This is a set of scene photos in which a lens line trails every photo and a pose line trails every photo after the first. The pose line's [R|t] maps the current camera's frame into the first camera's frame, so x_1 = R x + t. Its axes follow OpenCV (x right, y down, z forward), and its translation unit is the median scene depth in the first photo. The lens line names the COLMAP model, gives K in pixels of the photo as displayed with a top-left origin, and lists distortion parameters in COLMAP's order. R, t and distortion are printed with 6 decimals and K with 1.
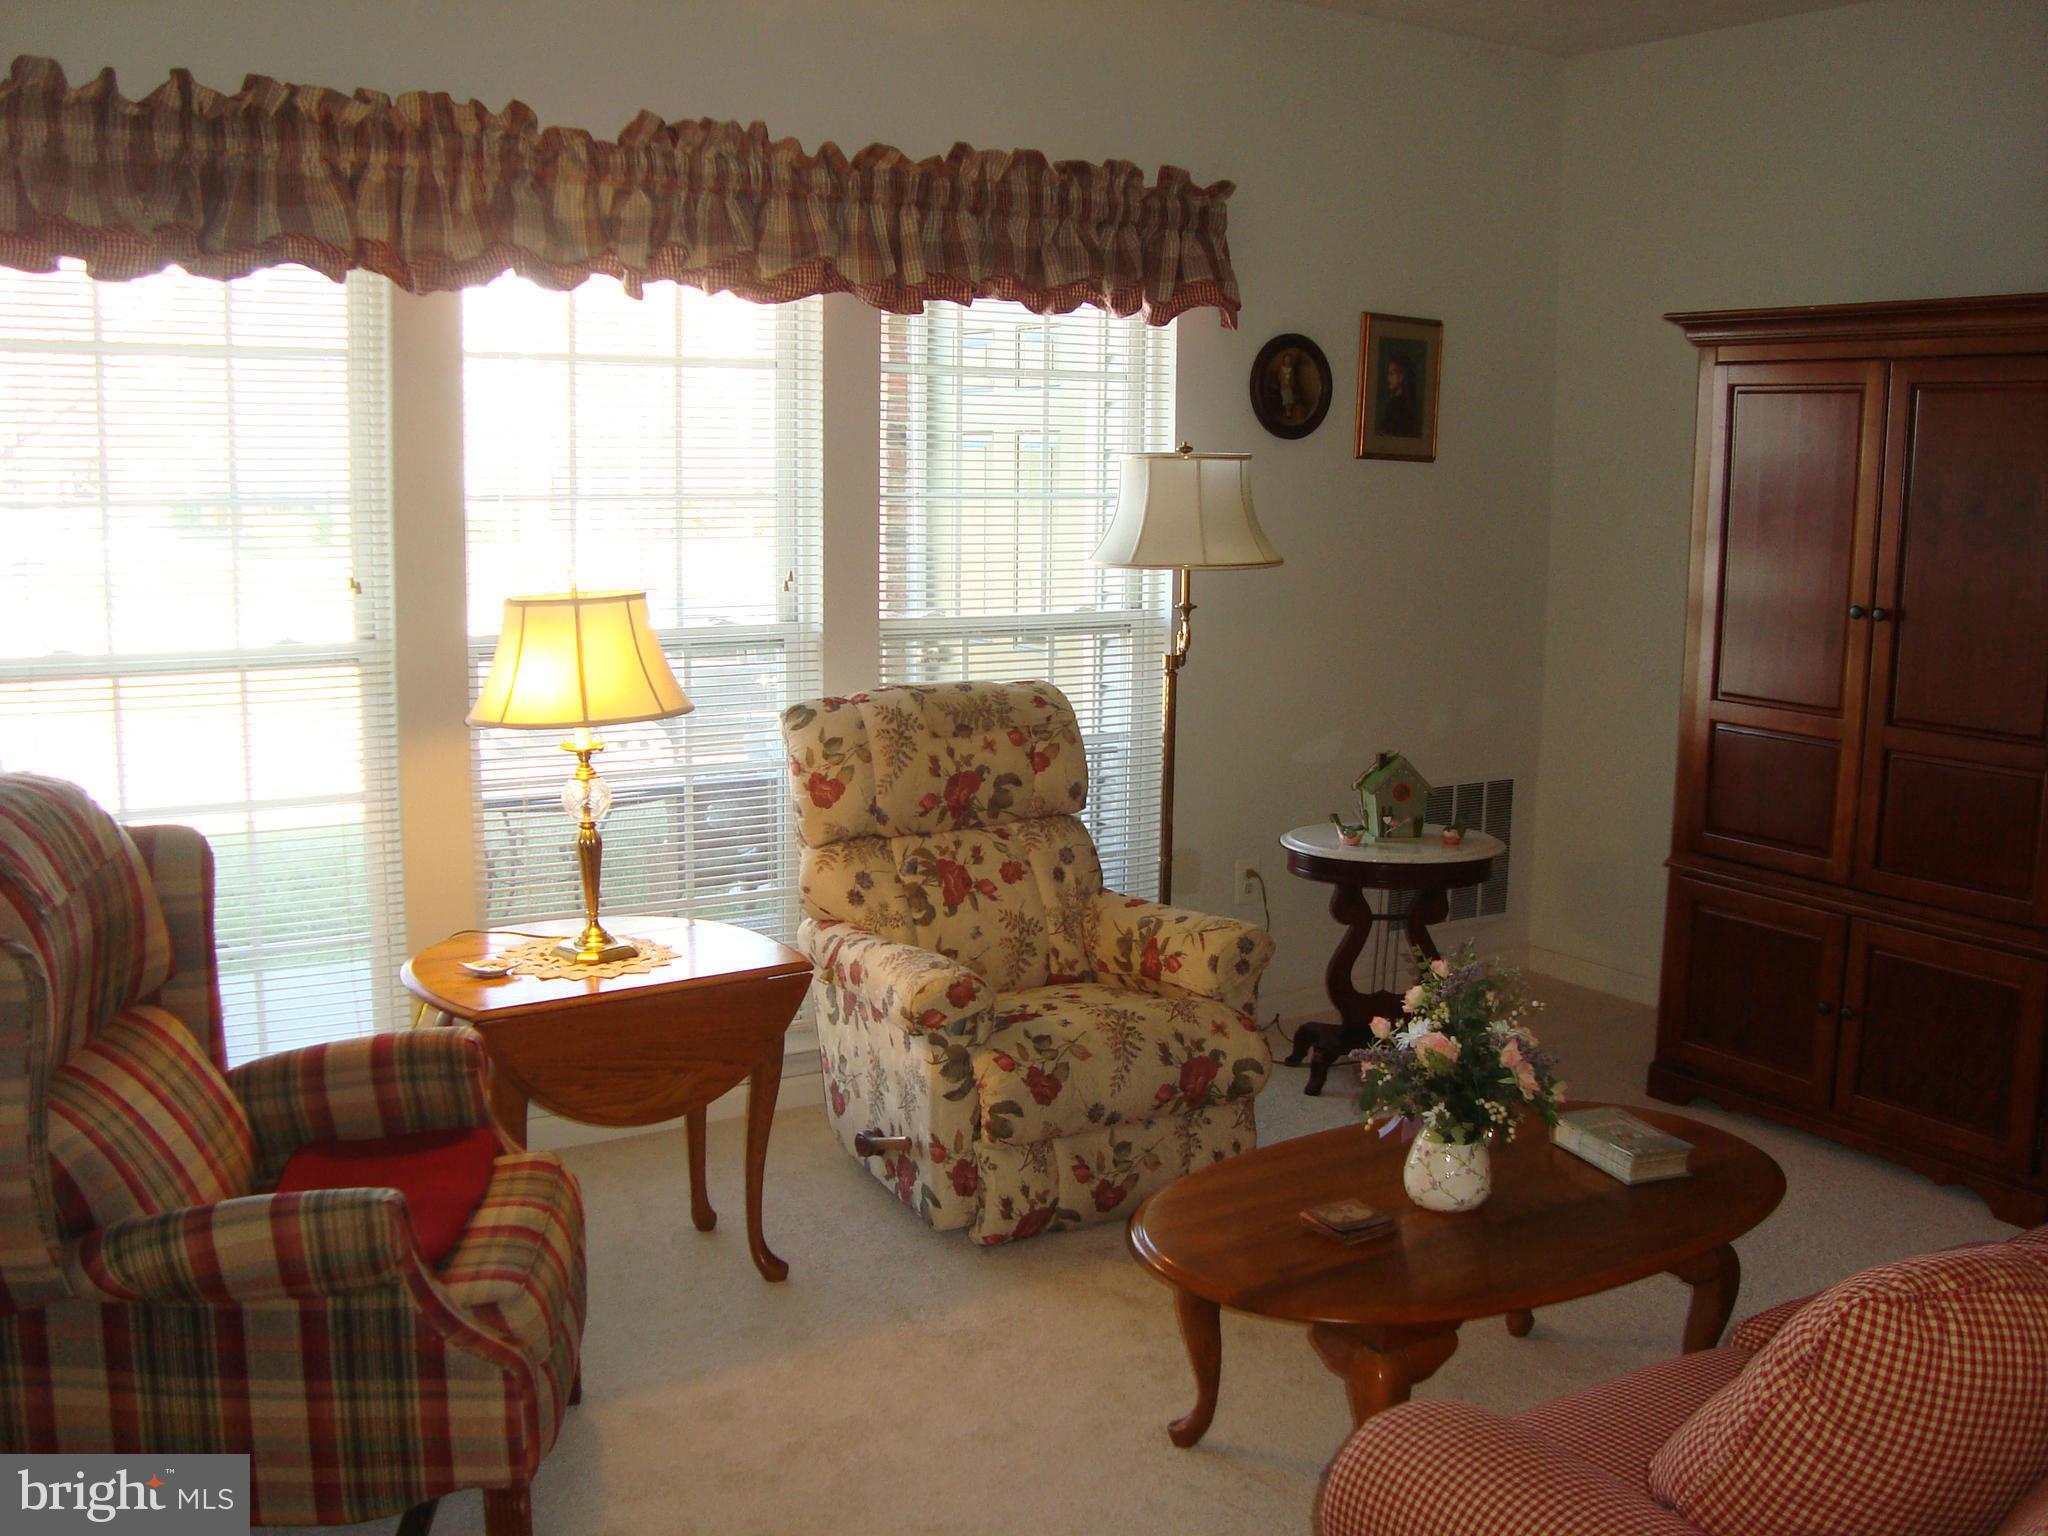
lens RADIAL K [[1986.4, 0, 1004.7], [0, 1986.4, 745.6], [0, 0, 1]] dist [-0.147700, 0.000000]
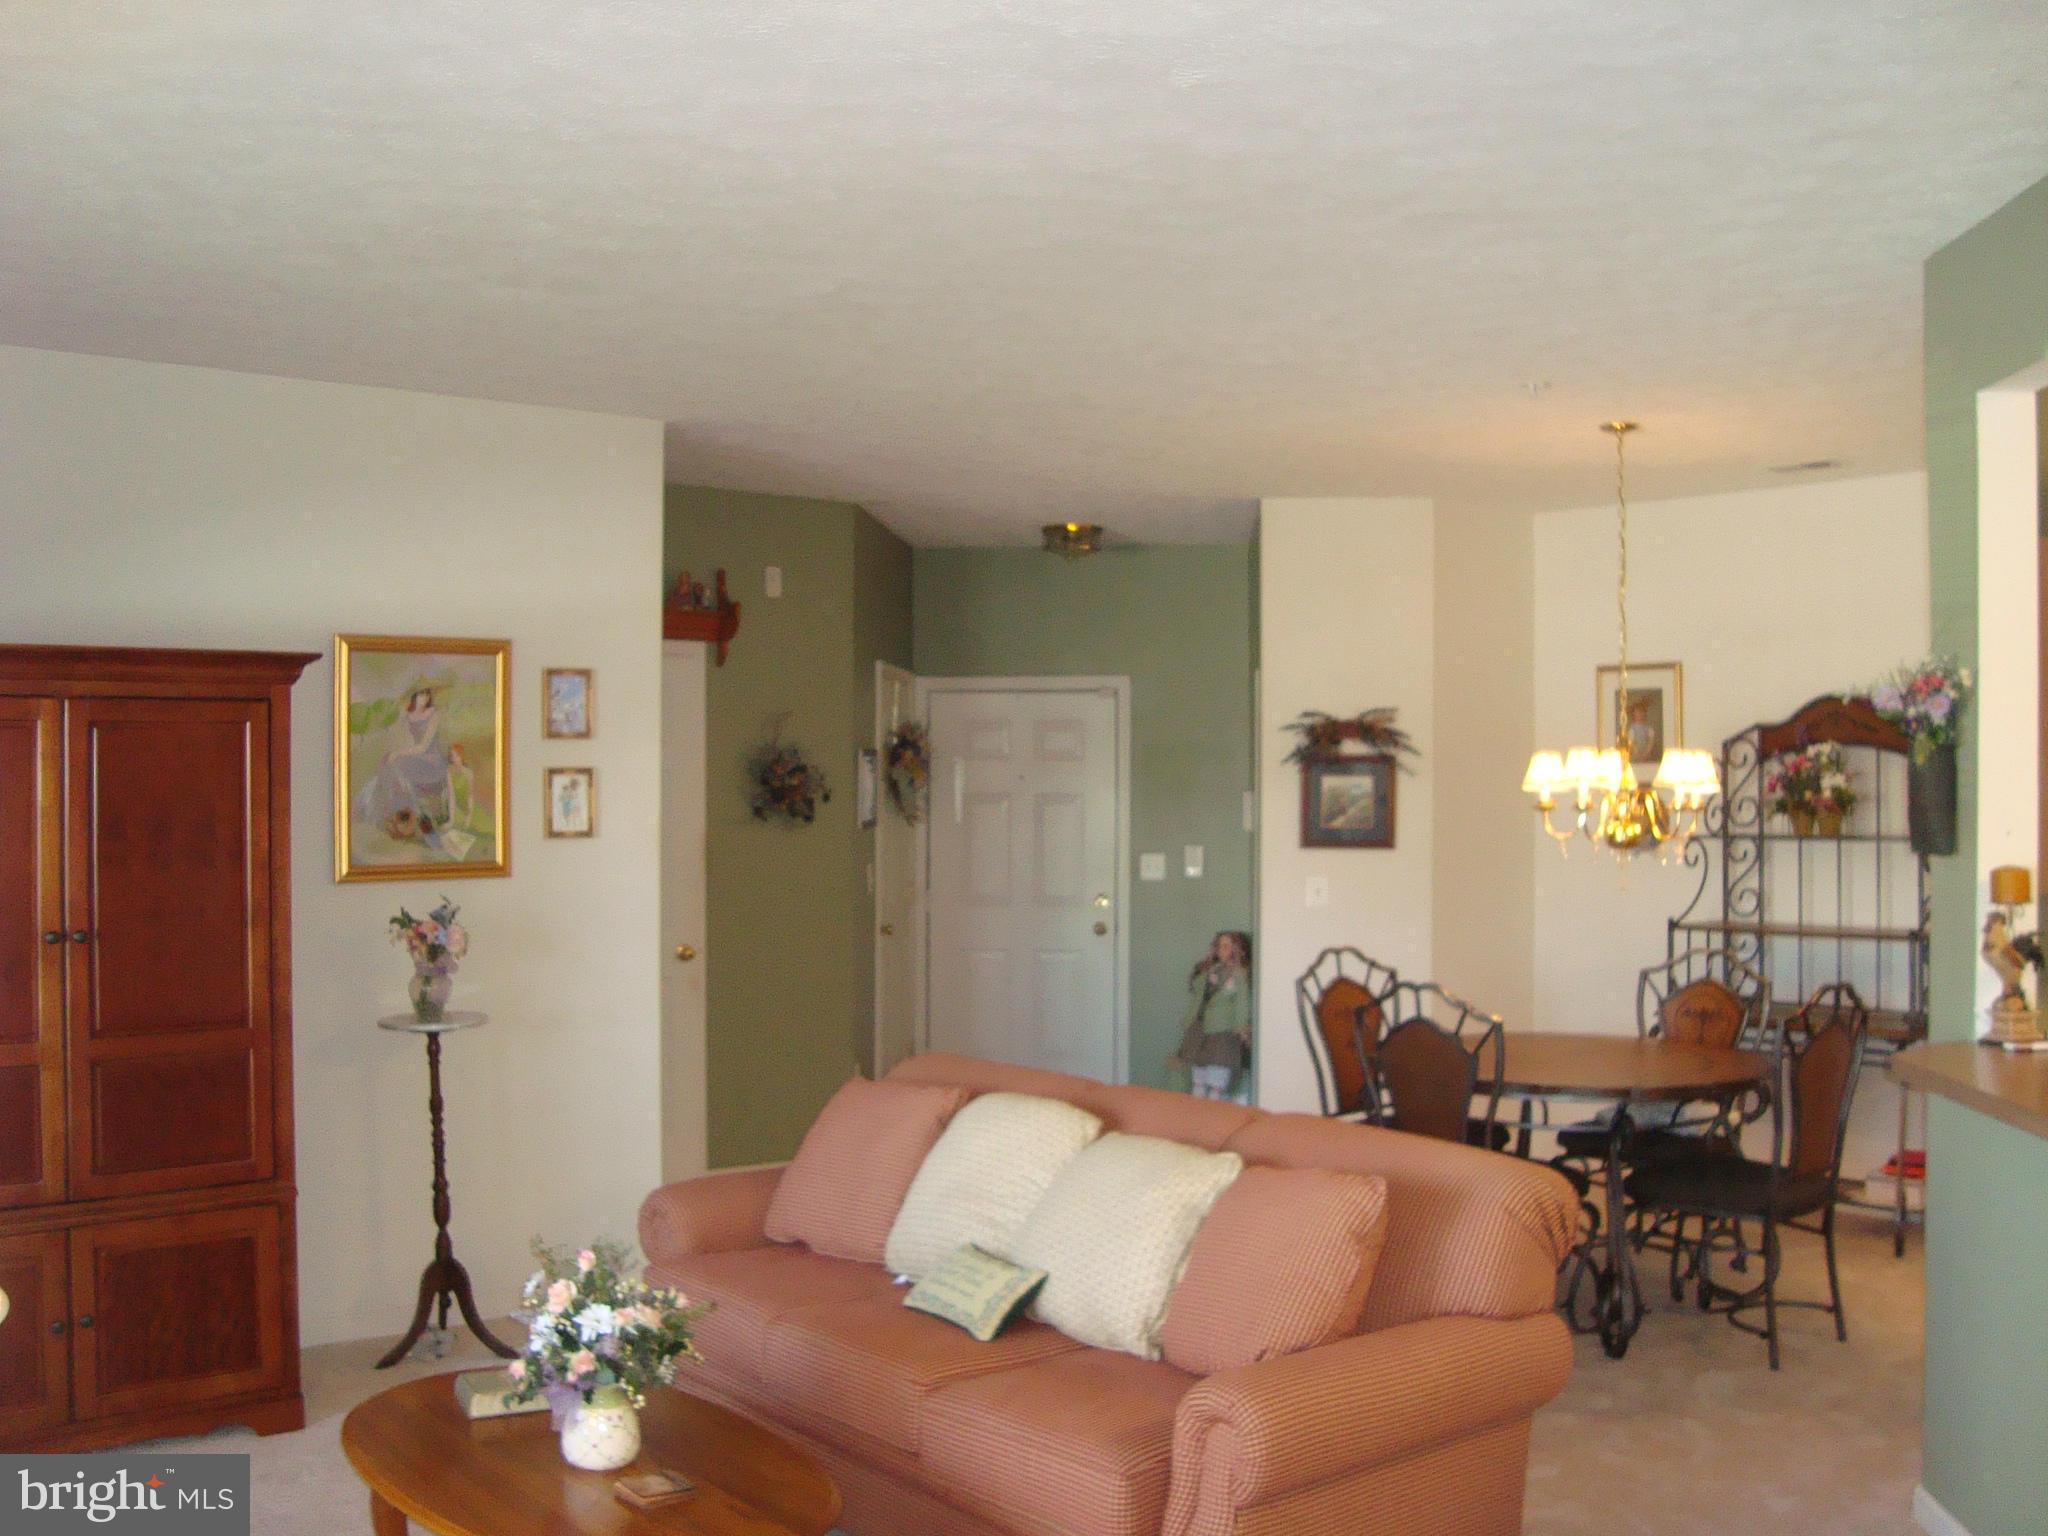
lens RADIAL K [[1986.4, 0, 1022.8], [0, 1986.4, 769.9], [0, 0, 1]] dist [-0.147700, 0.000000]
pose [[-0.117601, -0.012902, 0.992977, -0.628136], [0.144581, 0.989039, 0.029974, -0.111122], [-0.982480, 0.147090, -0.114446, 0.571982]]
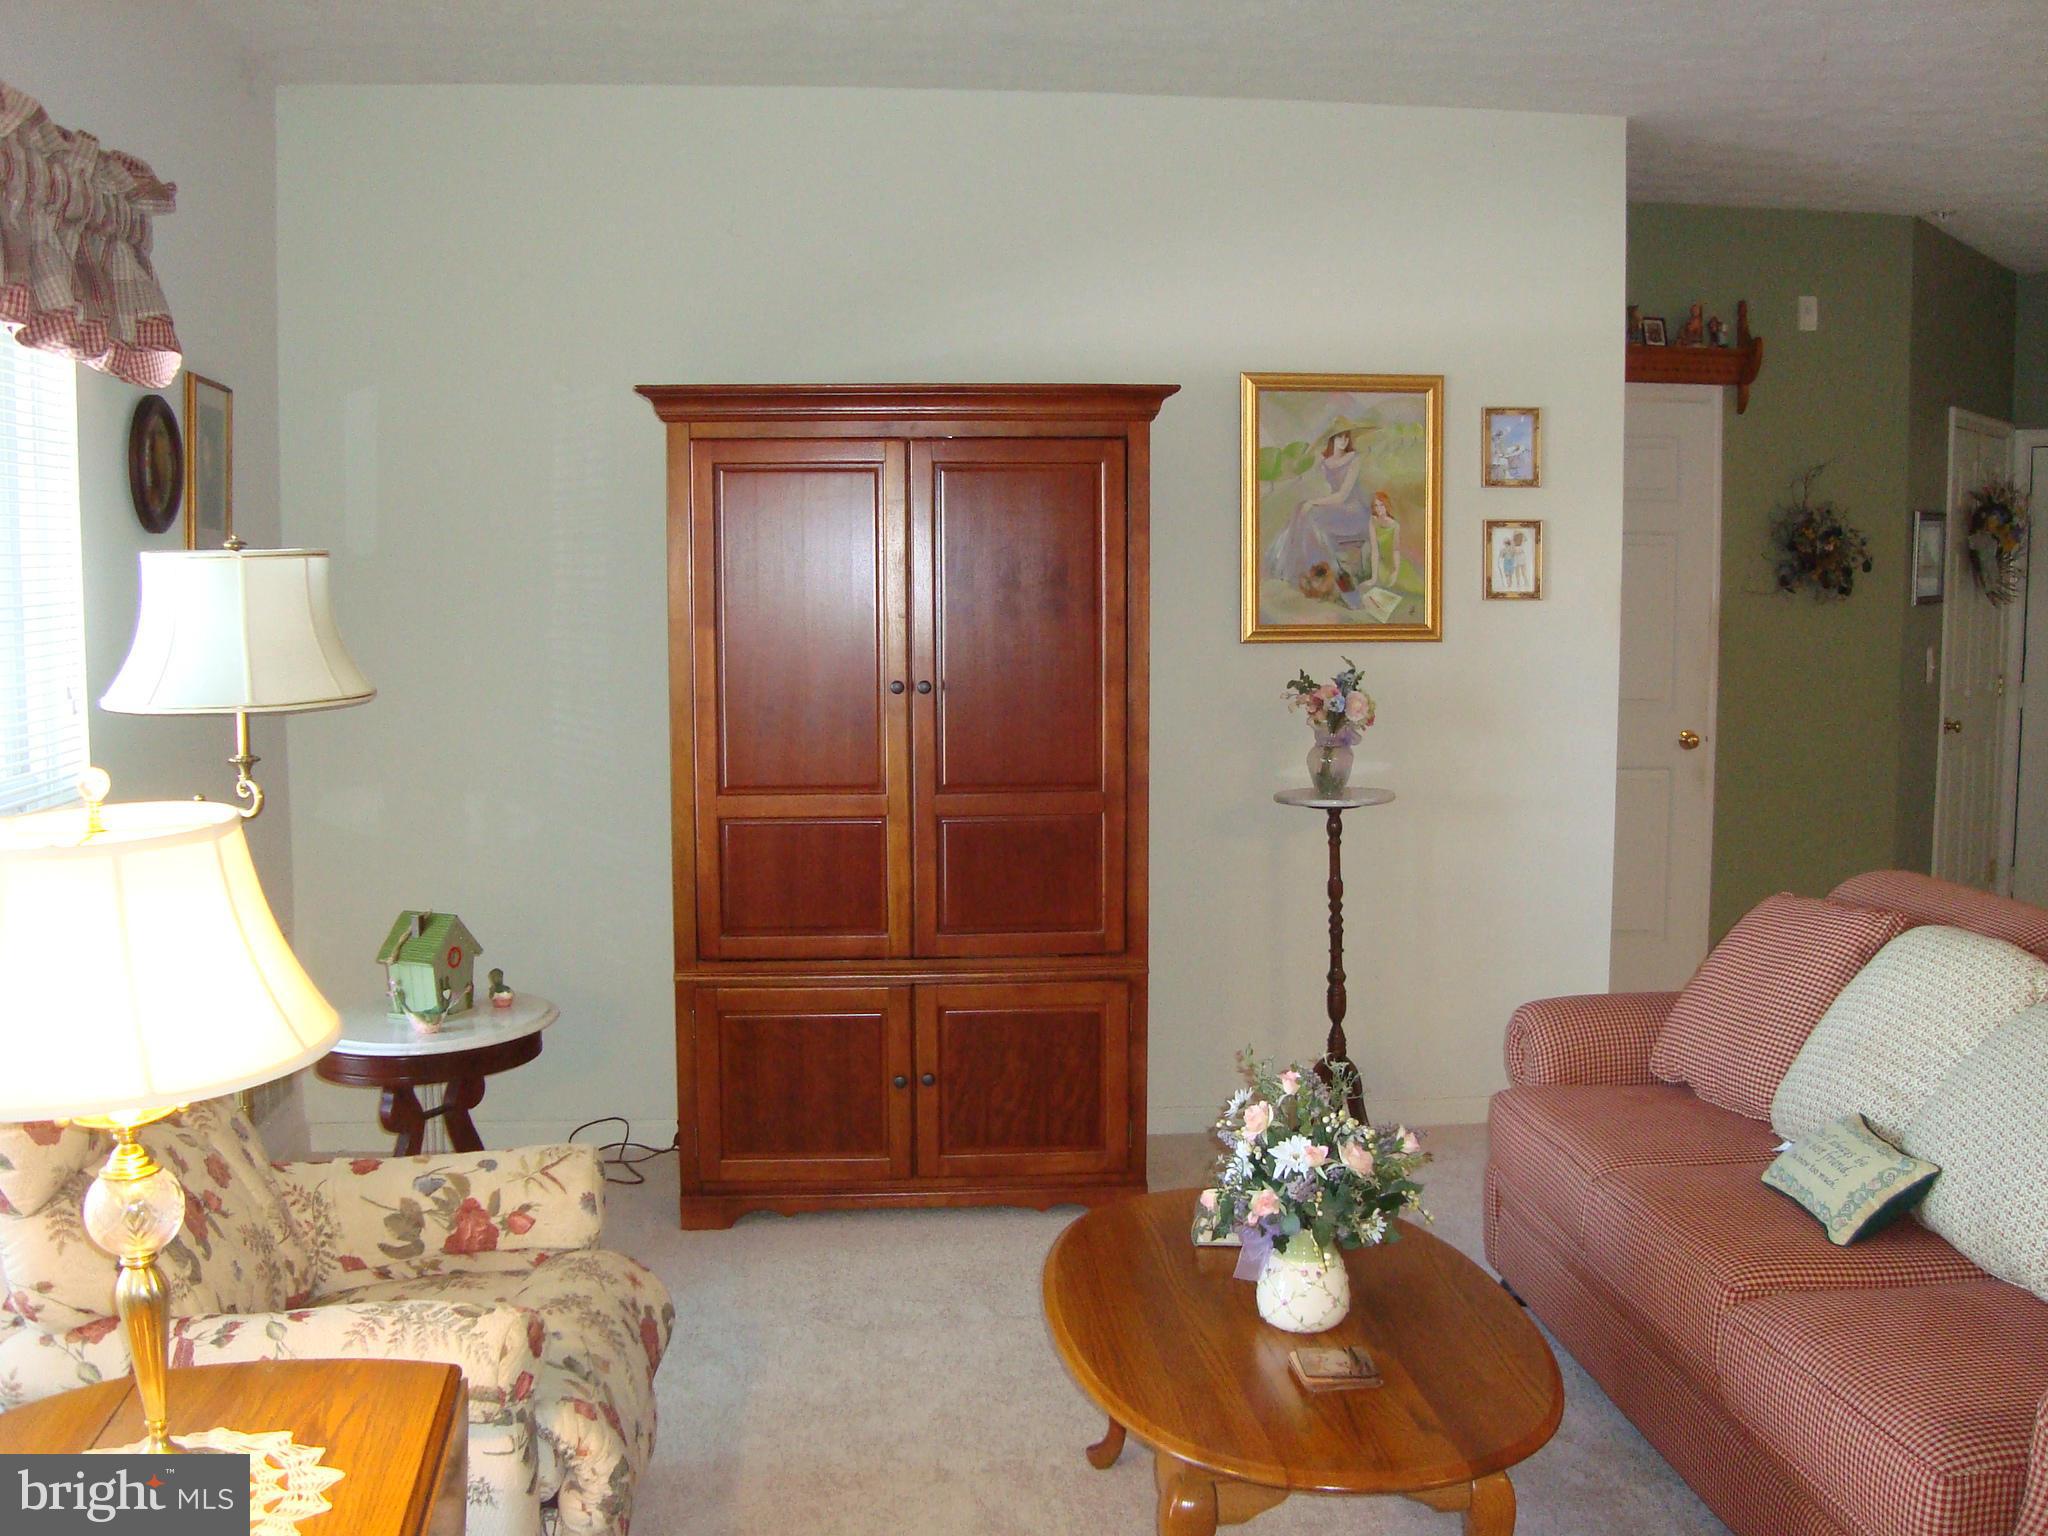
lens RADIAL K [[1986.4, 0, 1020.0], [0, 1986.4, 758.4], [0, 0, 1]] dist [-0.147700, 0.000000]
pose [[0.449411, -0.101612, 0.887528, -0.447328], [0.139310, 0.989327, 0.042725, -0.065987], [-0.882396, 0.104441, 0.458769, 0.454154]]
